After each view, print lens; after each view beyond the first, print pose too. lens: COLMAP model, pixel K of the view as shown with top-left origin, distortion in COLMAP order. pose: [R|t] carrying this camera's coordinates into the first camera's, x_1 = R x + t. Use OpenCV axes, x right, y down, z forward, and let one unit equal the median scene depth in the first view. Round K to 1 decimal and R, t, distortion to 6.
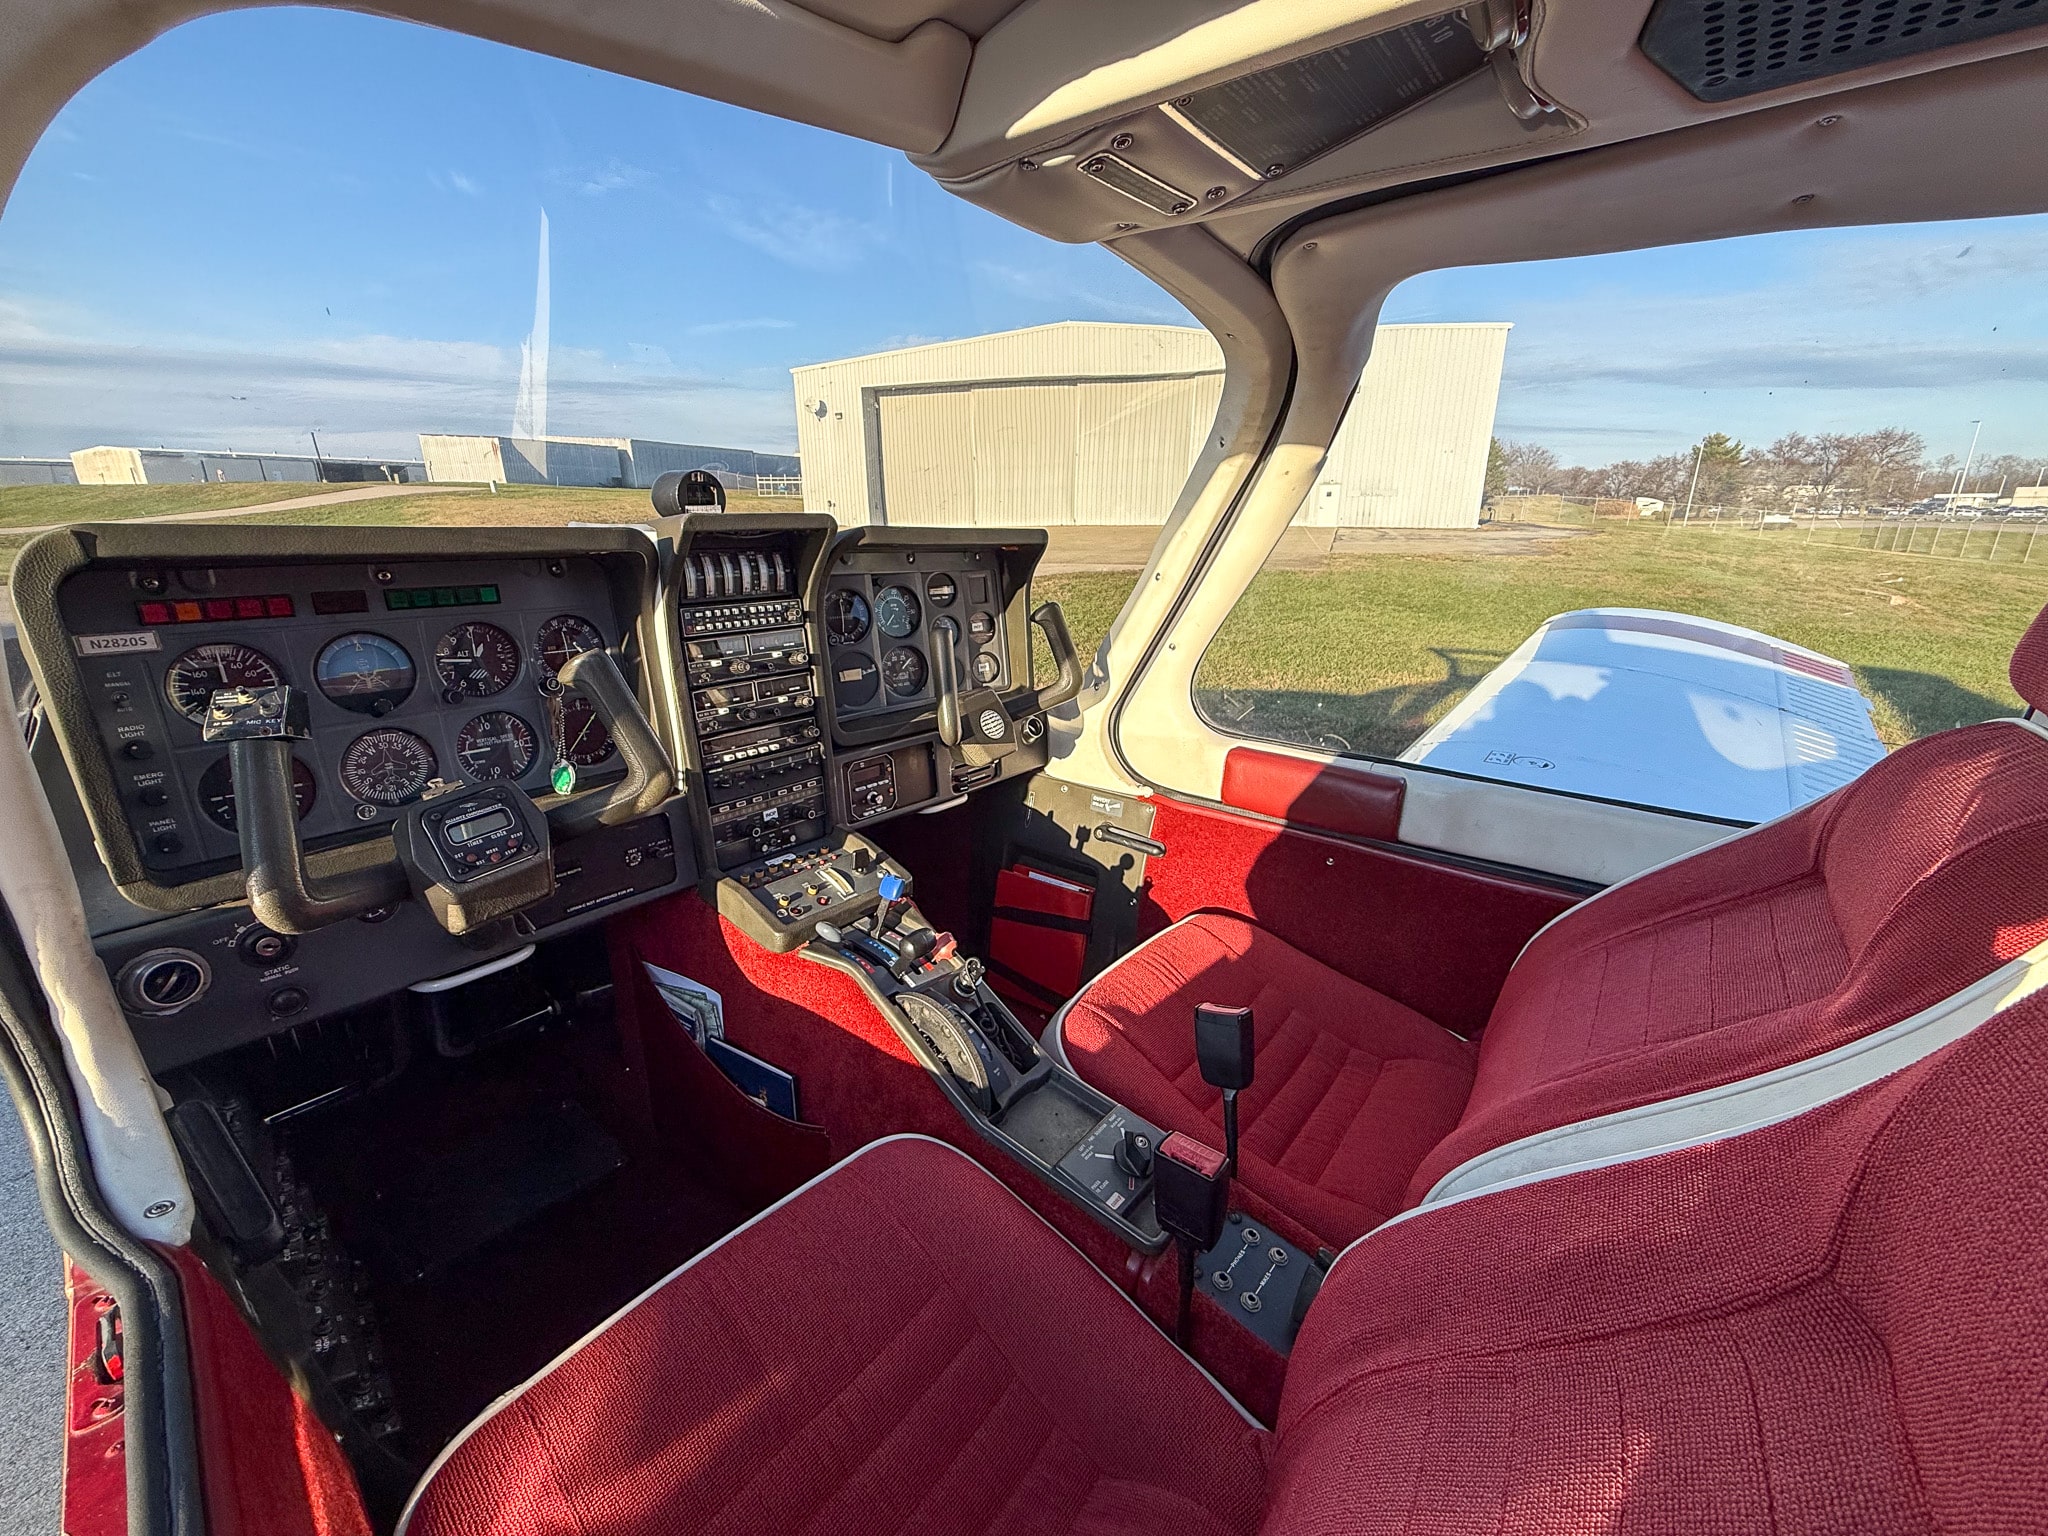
lens RADIAL K [[818.2, 0, 1022.1], [0, 818.2, 771.7], [0, 0, 1]] dist [0.001642, -0.000088]
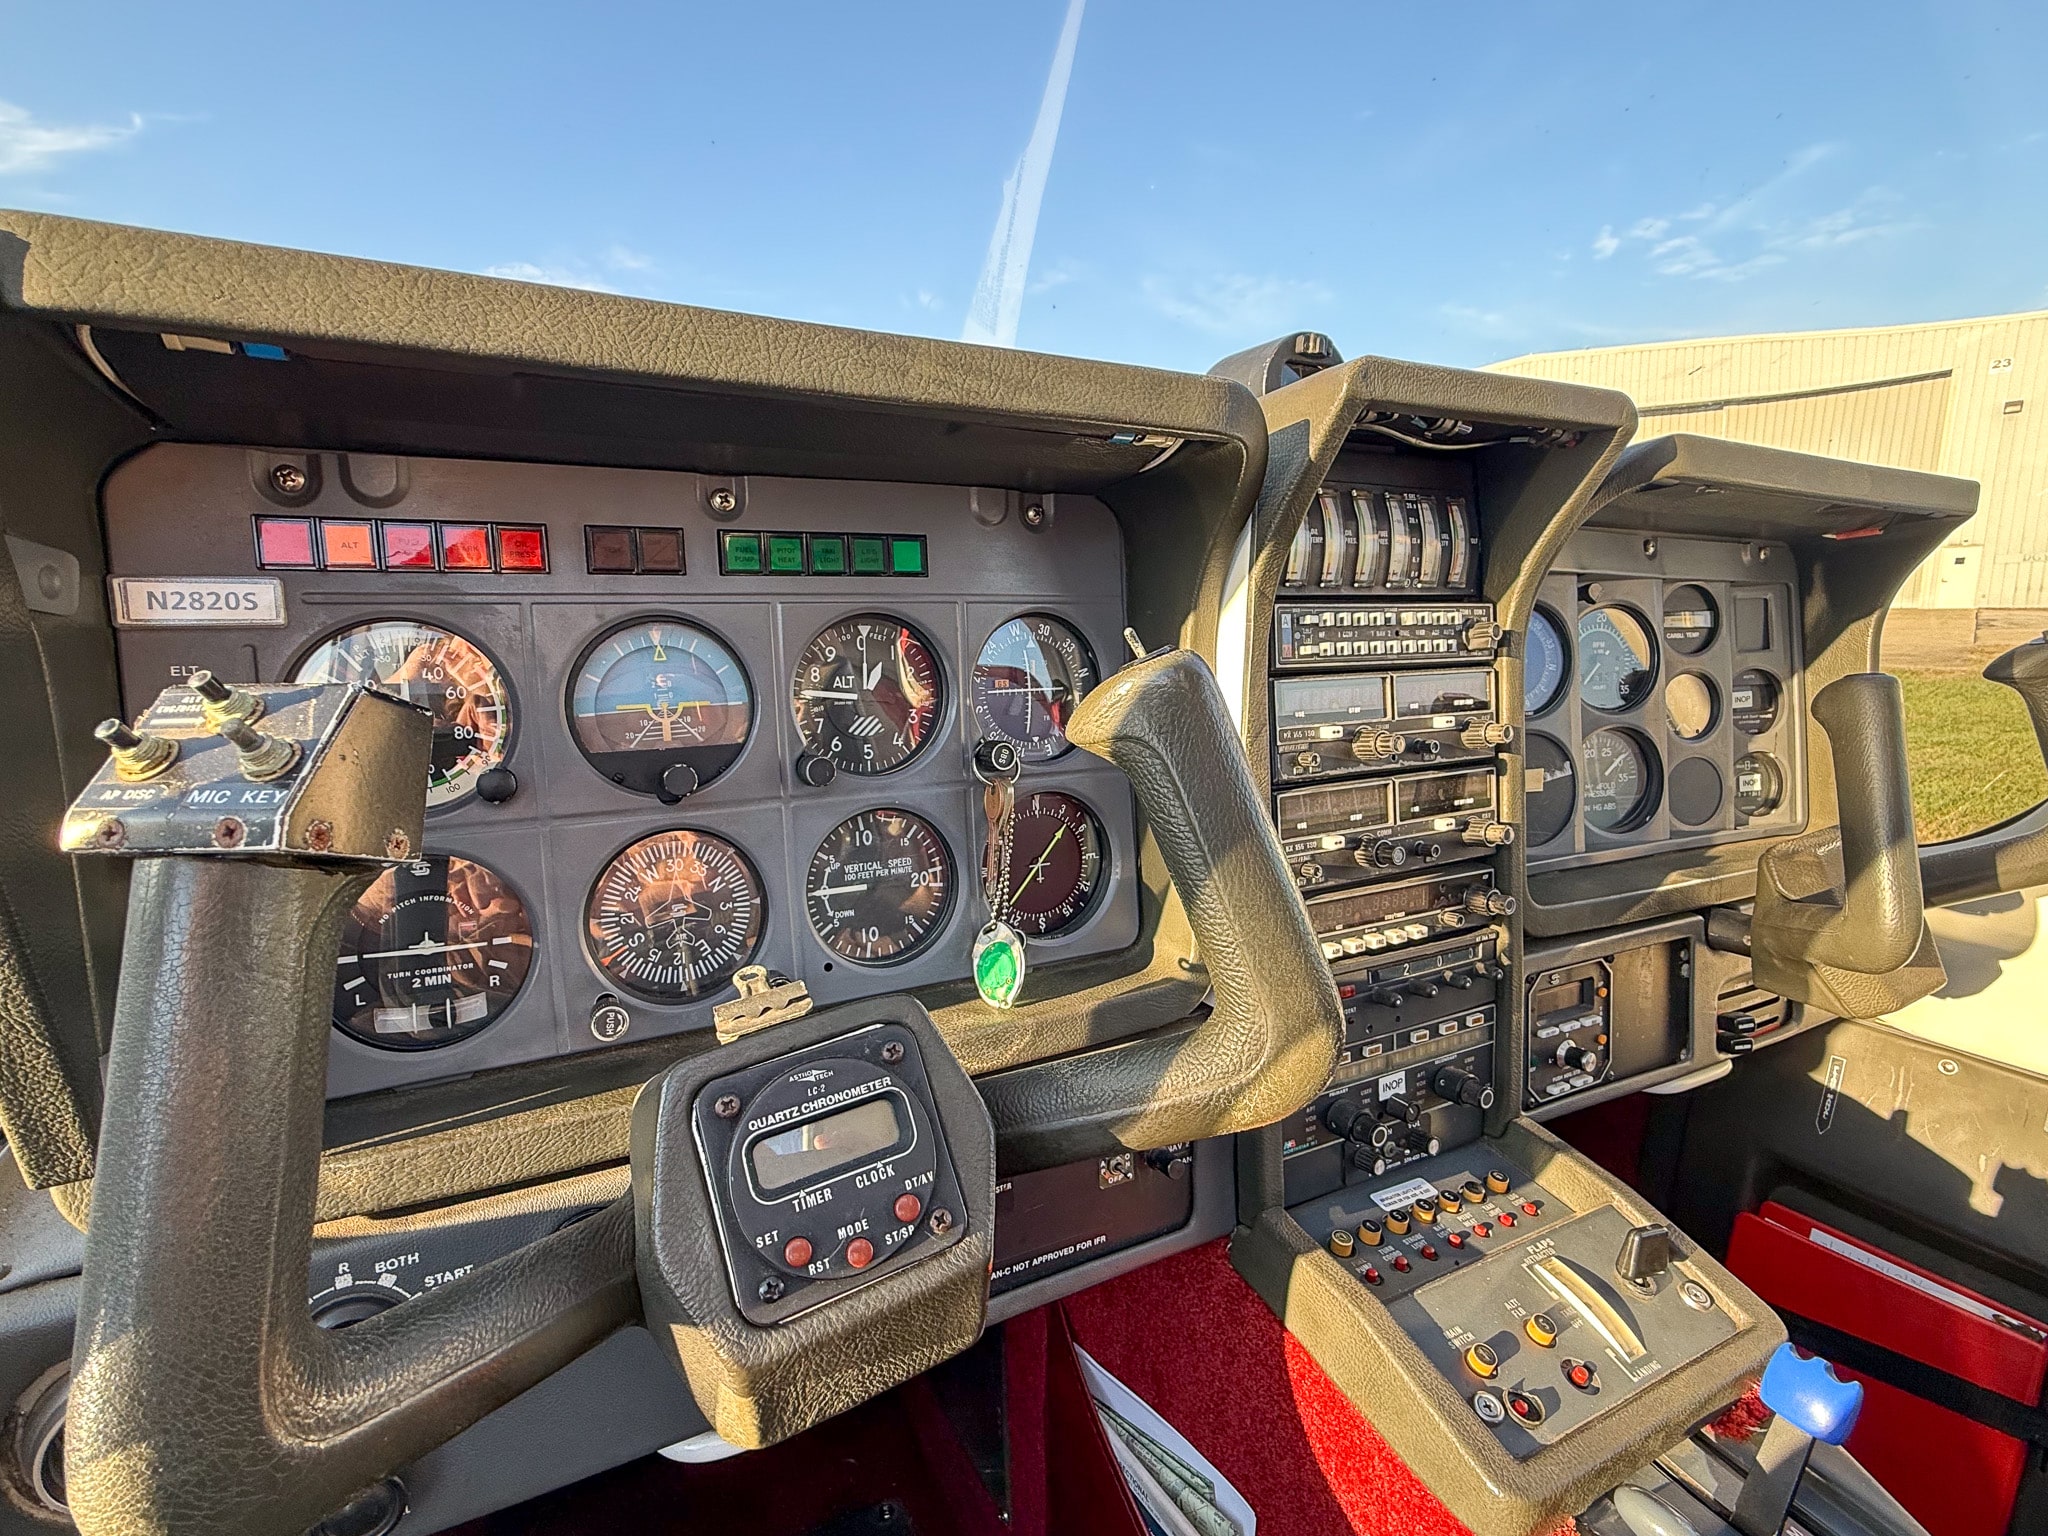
lens RADIAL K [[978.8, 0, 1019.0], [0, 978.8, 767.4], [0, 0, 1]] dist [0.000889, 0.002338]
pose [[0.919454, 0.053128, -0.389592, -0.295351], [-0.106383, 0.987488, -0.116405, -0.032665], [0.378533, 0.148475, 0.913602, 0.425584]]
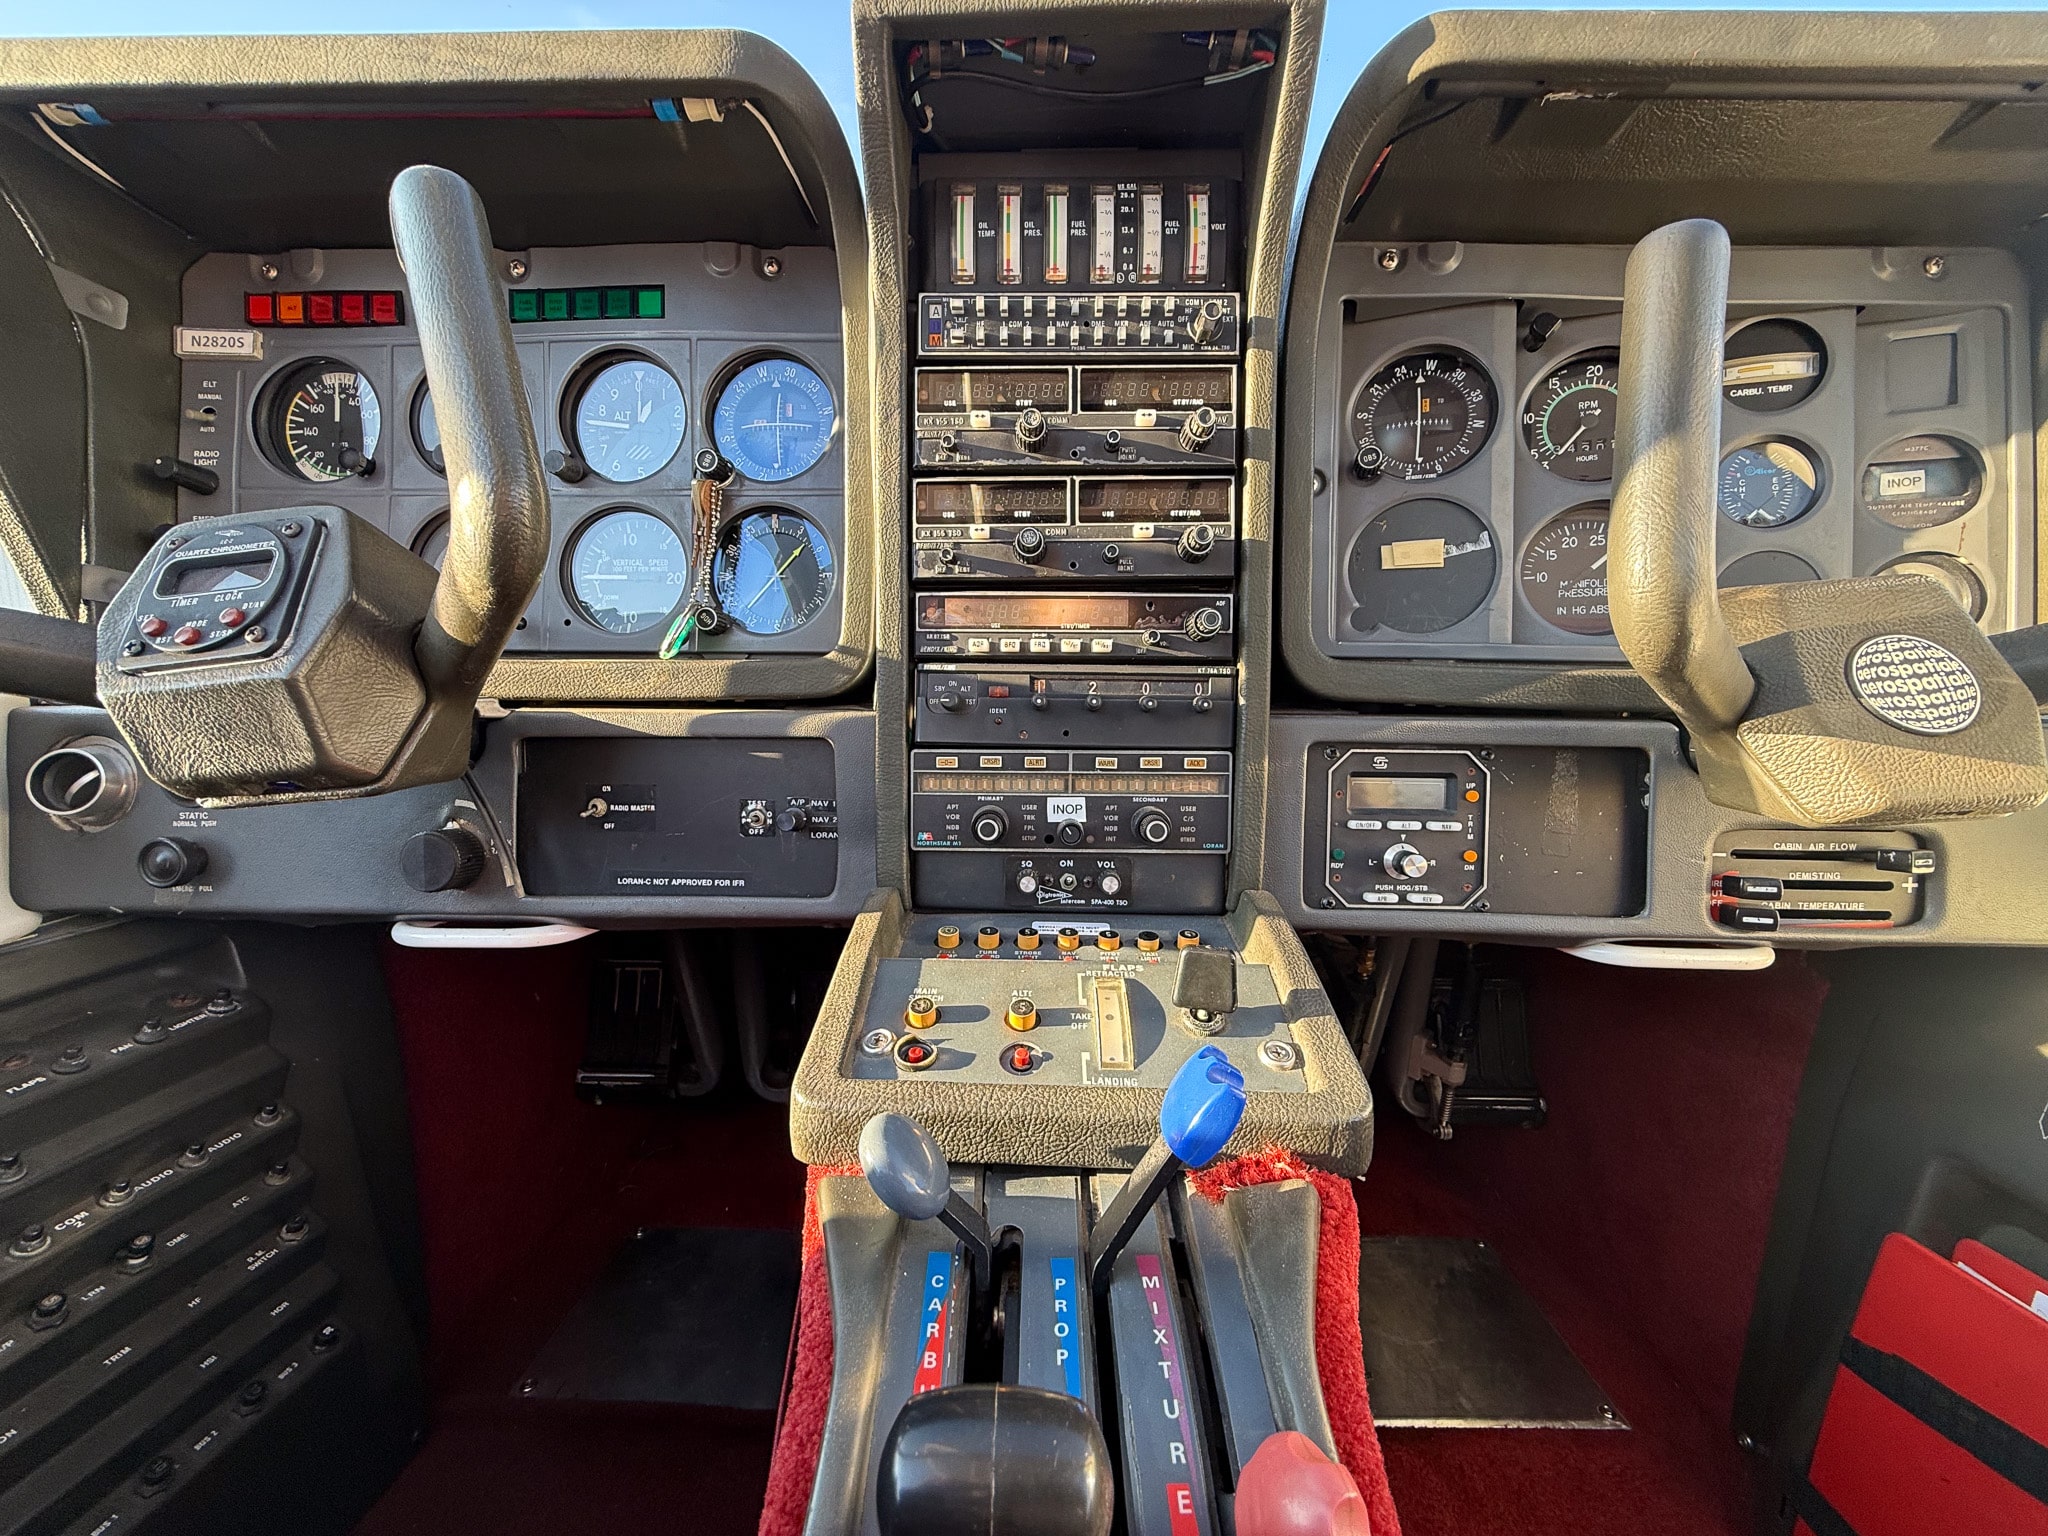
lens RADIAL K [[818.2, 0, 1017.3], [0, 818.2, 768.0], [0, 0, 1]] dist [0.001642, -0.000088]
pose [[0.616122, 0.087857, -0.782736, -0.005397], [-0.233303, 0.969521, -0.074819, 0.068377], [0.752306, 0.228712, 0.617841, 0.723832]]
